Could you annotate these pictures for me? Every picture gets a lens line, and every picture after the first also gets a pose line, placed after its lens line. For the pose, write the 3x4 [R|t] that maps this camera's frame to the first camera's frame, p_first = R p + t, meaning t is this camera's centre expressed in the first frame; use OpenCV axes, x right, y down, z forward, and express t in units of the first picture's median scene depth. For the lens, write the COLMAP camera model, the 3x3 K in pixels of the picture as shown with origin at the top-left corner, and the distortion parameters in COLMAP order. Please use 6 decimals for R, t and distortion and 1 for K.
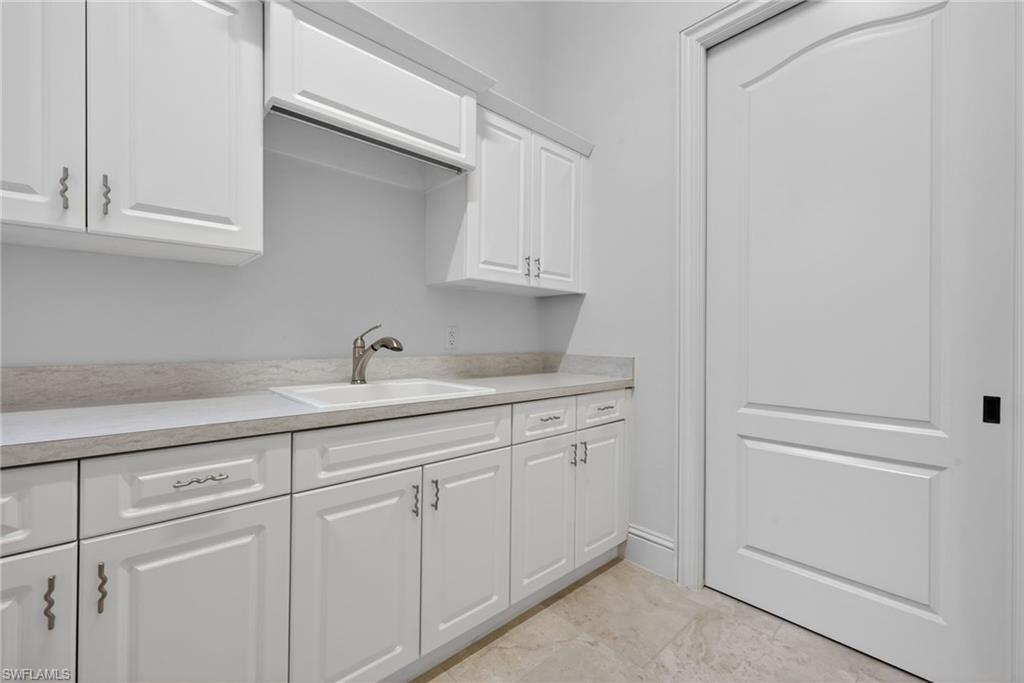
lens RADIAL K [[421.9, 0, 511.0], [0, 421.9, 339.4], [0, 0, 1]] dist [-0.000391, 0.000425]
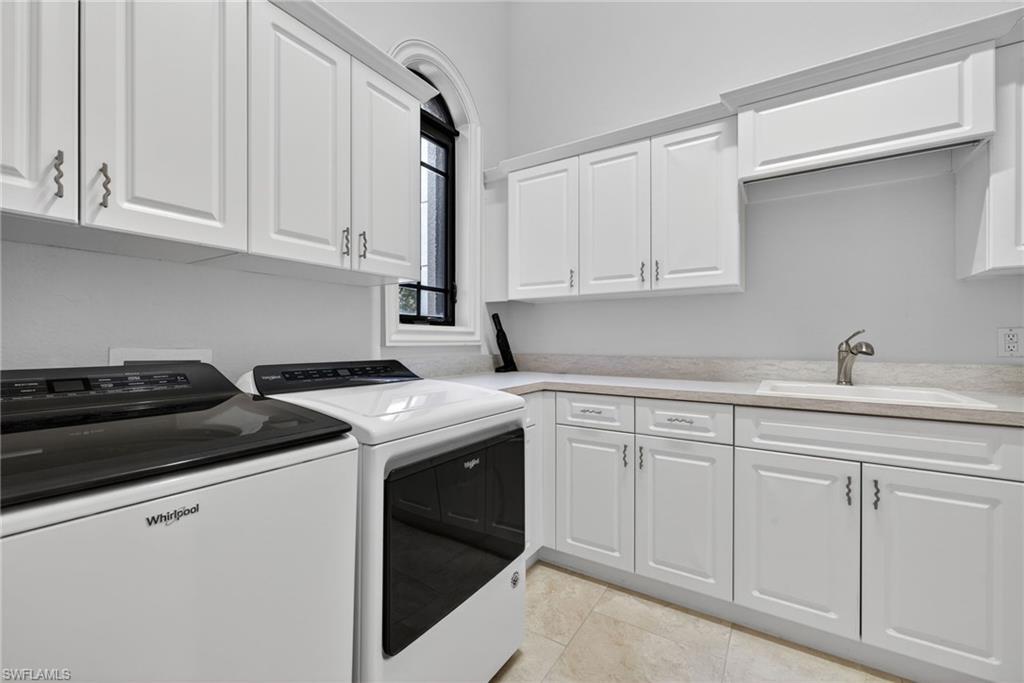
lens RADIAL K [[421.9, 0, 511.1], [0, 421.9, 341.2], [0, 0, 1]] dist [-0.000391, 0.000425]
pose [[0.262210, -0.003174, -0.965006, 0.522801], [-0.000454, 0.999994, -0.003412, -0.003223], [0.965011, 0.001333, 0.262207, -0.121423]]
